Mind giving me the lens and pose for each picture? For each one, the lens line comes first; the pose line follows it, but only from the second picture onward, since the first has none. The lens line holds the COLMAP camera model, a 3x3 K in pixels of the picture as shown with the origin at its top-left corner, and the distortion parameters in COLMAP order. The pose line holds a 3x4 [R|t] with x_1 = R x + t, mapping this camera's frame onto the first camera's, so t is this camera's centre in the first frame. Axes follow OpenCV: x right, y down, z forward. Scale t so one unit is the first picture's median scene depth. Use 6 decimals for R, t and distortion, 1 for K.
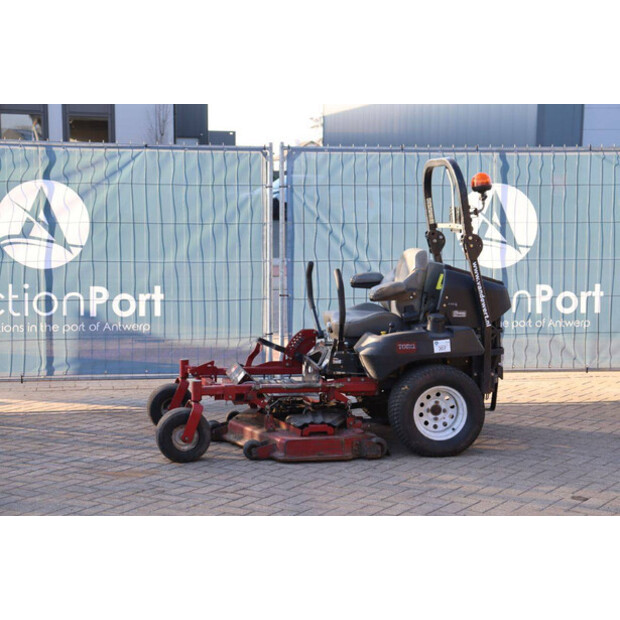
lens RADIAL K [[1182.8, 0, 310.0], [0, 1182.8, 310.0], [0, 0, 1]] dist [0.233062, 0.010549]
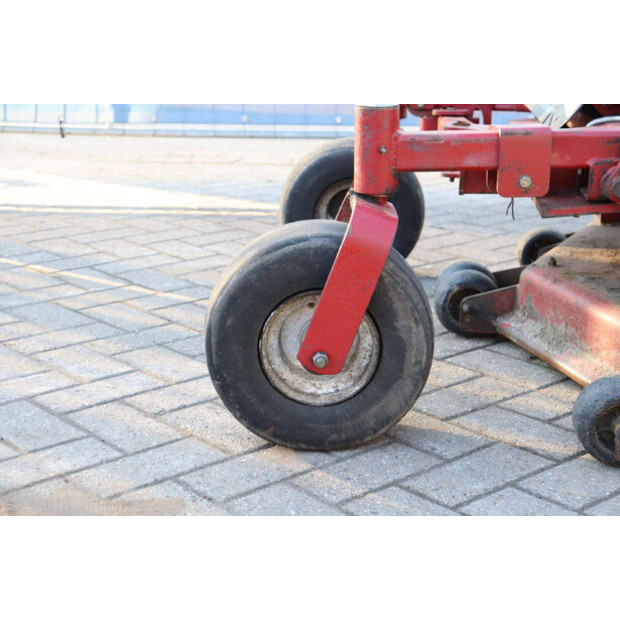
lens RADIAL K [[1145.3, 0, 310.0], [0, 1145.3, 310.0], [0, 0, 1]] dist [0.211641, 0.084313]
pose [[0.962614, 0.059088, -0.264353, -0.037666], [-0.011751, 0.984109, 0.177176, 0.047033], [0.270622, -0.167445, 0.948012, 0.620325]]
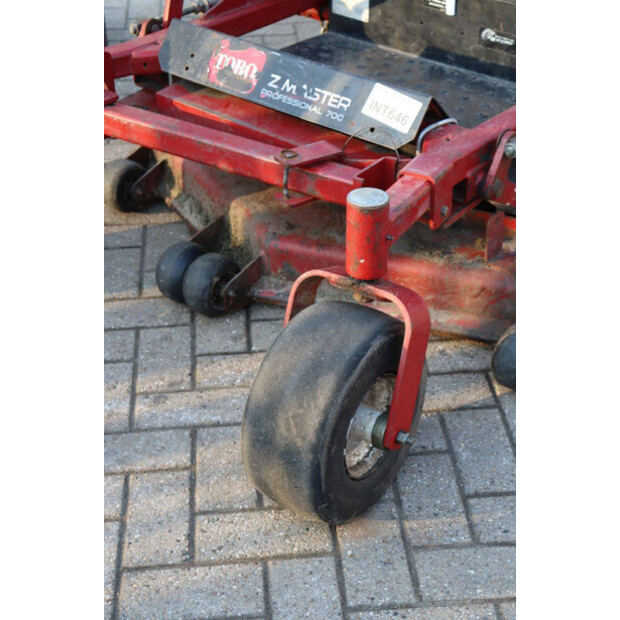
lens RADIAL K [[1145.3, 0, 310.0], [0, 1145.3, 310.0], [0, 0, 1]] dist [0.211641, 0.084313]
pose [[0.779107, -0.351974, 0.518754, -0.182800], [0.076207, 0.874543, 0.478923, -0.024357], [-0.622241, -0.333600, 0.708185, 0.665917]]
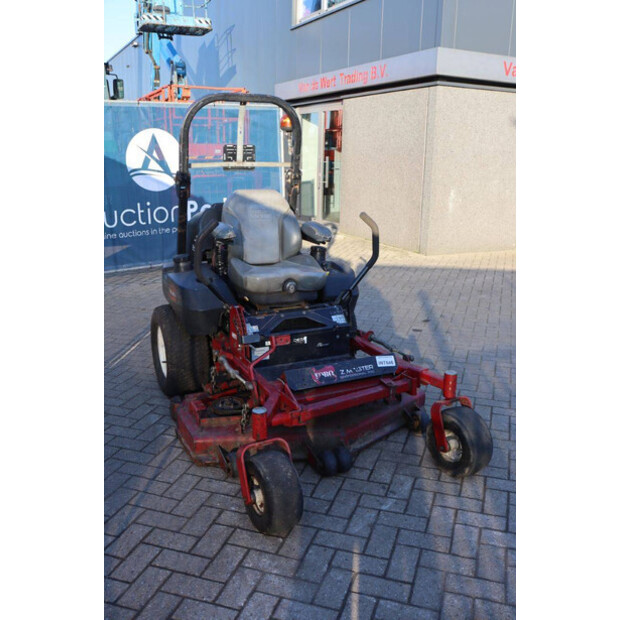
lens RADIAL K [[592.6, 0, 309.2], [0, 592.6, 325.1], [0, 0, 1]] dist [-0.071132, 0.003069]
pose [[-0.266745, -0.278798, 0.922561, -0.333626], [0.085713, 0.946589, 0.310842, -0.078569], [-0.959948, 0.161991, -0.228602, 0.931939]]
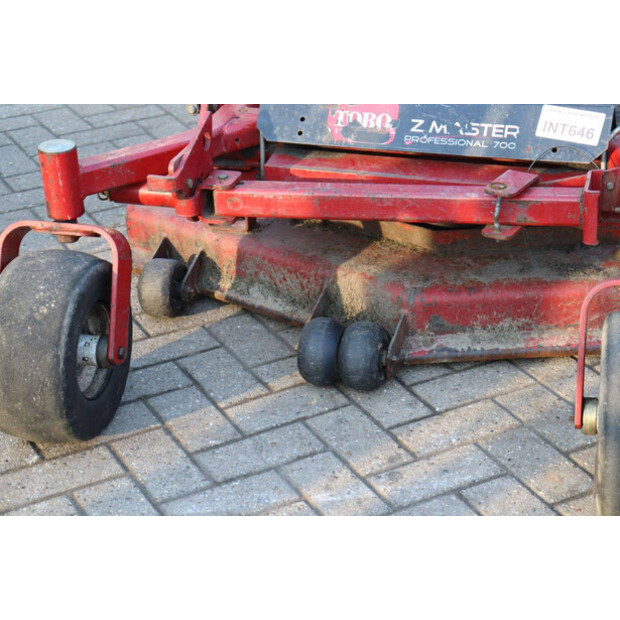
lens RADIAL K [[1440.1, 0, 310.0], [0, 1440.1, 310.0], [0, 0, 1]] dist [0.395263, -0.107174]
pose [[0.475005, -0.418833, 0.773918, -0.291396], [0.123132, 0.902451, 0.412820, -0.039796], [-0.871326, -0.100798, 0.480241, 0.728905]]
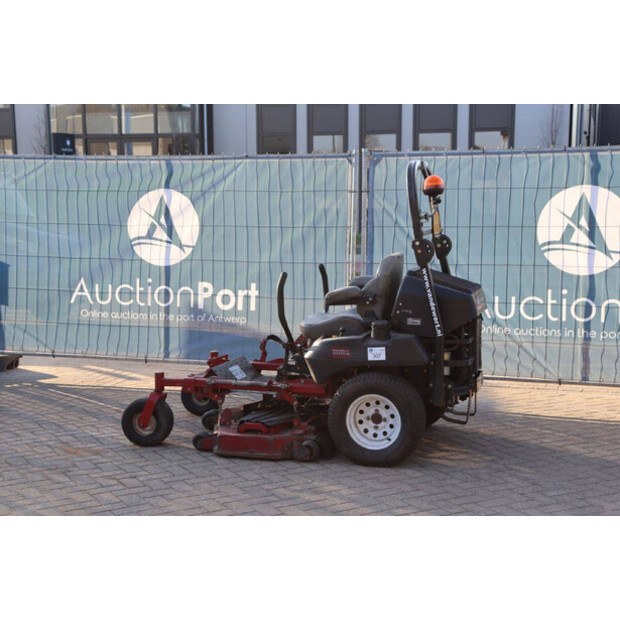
lens RADIAL K [[1023.0, 0, 310.0], [0, 1023.0, 310.0], [0, 0, 1]] dist [0.131035, 0.203337]
pose [[0.894841, 0.041130, -0.444487, 0.350009], [-0.036720, 0.999154, 0.018532, -0.015391], [0.444873, -0.000261, 0.895594, 0.177164]]
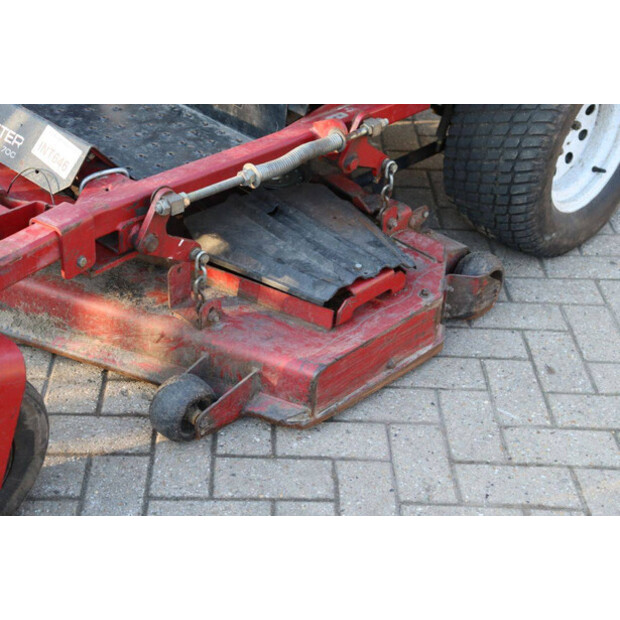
lens RADIAL K [[1072.5, 0, 310.0], [0, 1072.5, 310.0], [0, 0, 1]] dist [0.178680, 0.043610]
pose [[0.806892, -0.286622, 0.516501, -0.121945], [-0.005768, 0.870524, 0.492091, -0.027485], [-0.590671, -0.400044, 0.700766, 0.639702]]
